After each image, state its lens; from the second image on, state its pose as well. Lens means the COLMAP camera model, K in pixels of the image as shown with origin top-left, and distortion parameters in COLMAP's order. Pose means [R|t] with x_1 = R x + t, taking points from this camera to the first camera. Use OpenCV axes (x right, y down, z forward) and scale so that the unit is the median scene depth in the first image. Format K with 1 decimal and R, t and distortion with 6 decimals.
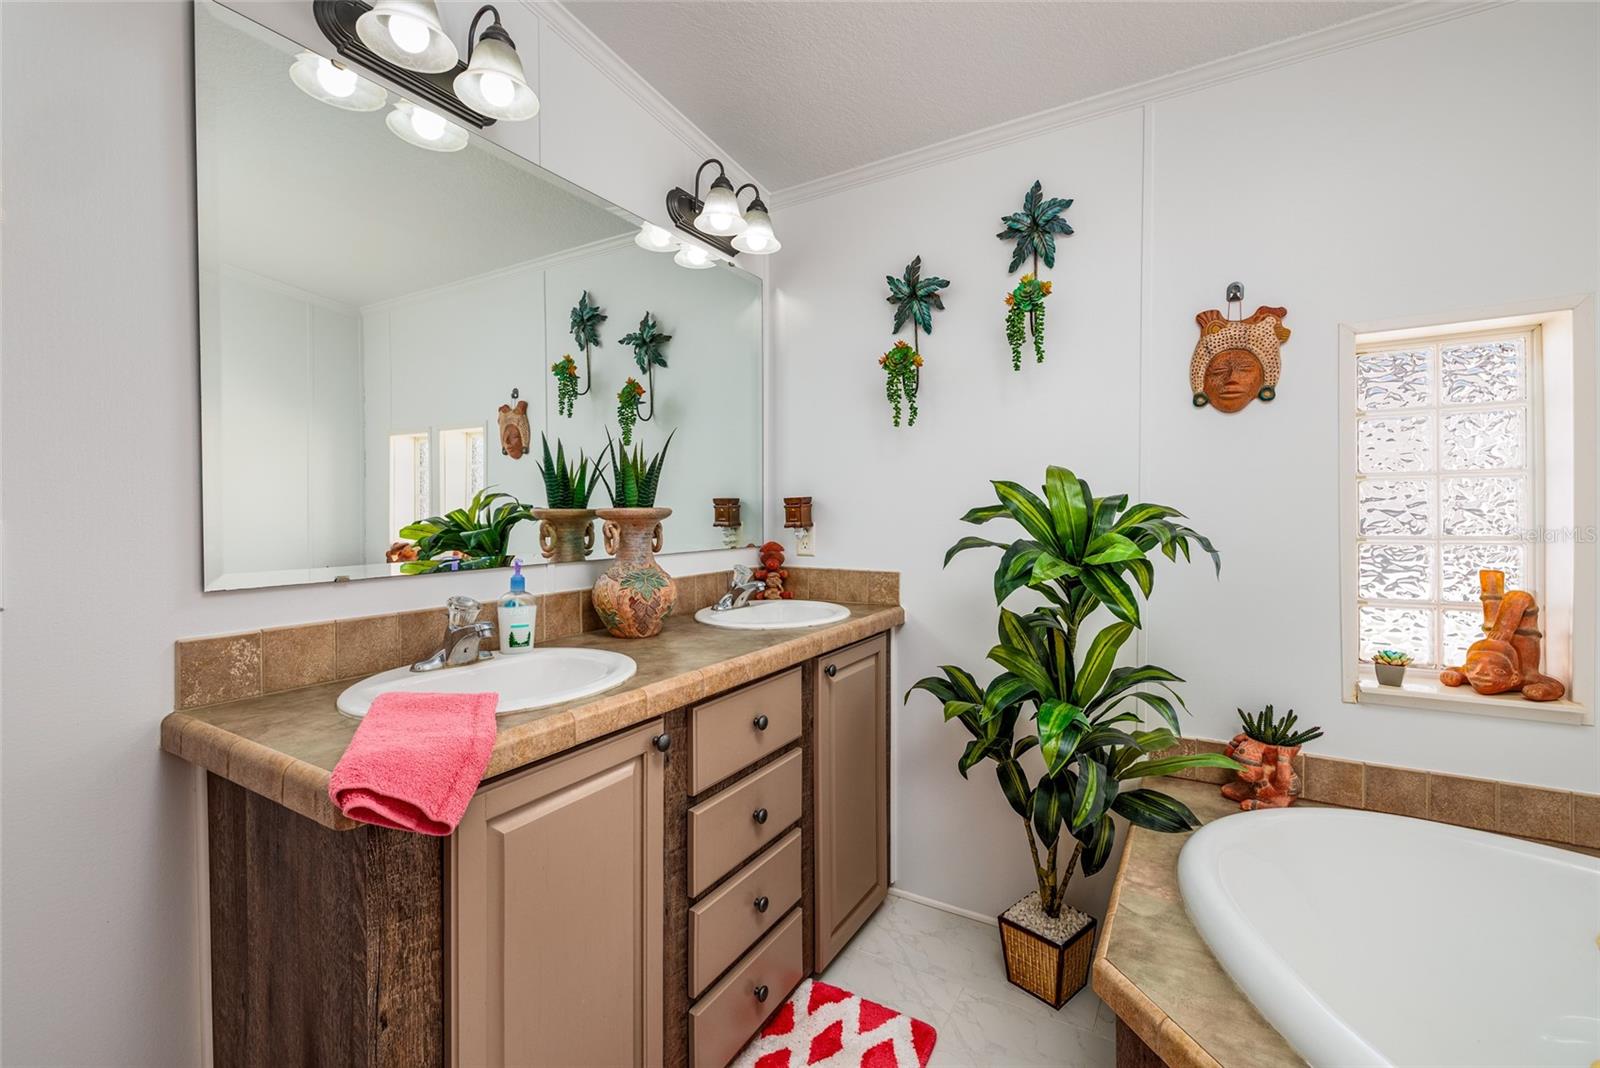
lens RADIAL K [[698.3, 0, 799.3], [0, 698.3, 523.7], [0, 0, 1]] dist [0.015391, 0.000183]
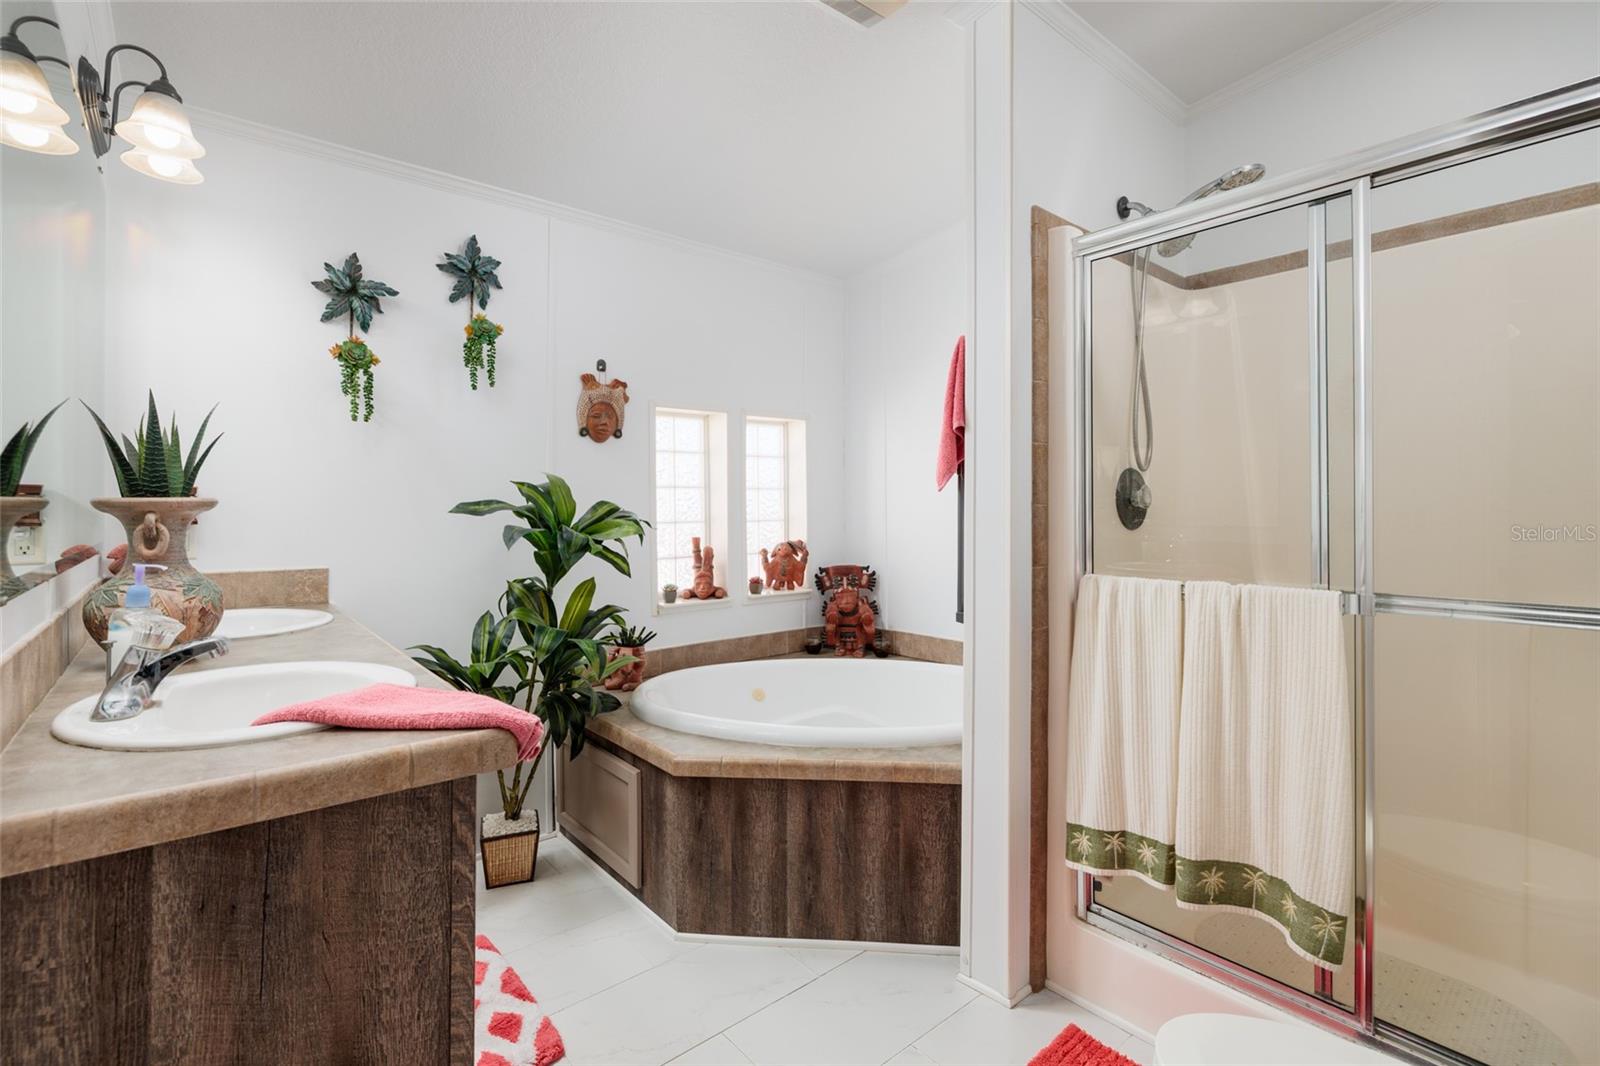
lens RADIAL K [[731.7, 0, 797.2], [0, 731.7, 521.5], [0, 0, 1]] dist [-0.002232, -0.000135]
pose [[0.325679, -0.012670, 0.945396, -0.763643], [0.017836, 0.999815, 0.007255, 0.010715], [-0.945312, 0.014499, 0.325844, 0.069355]]
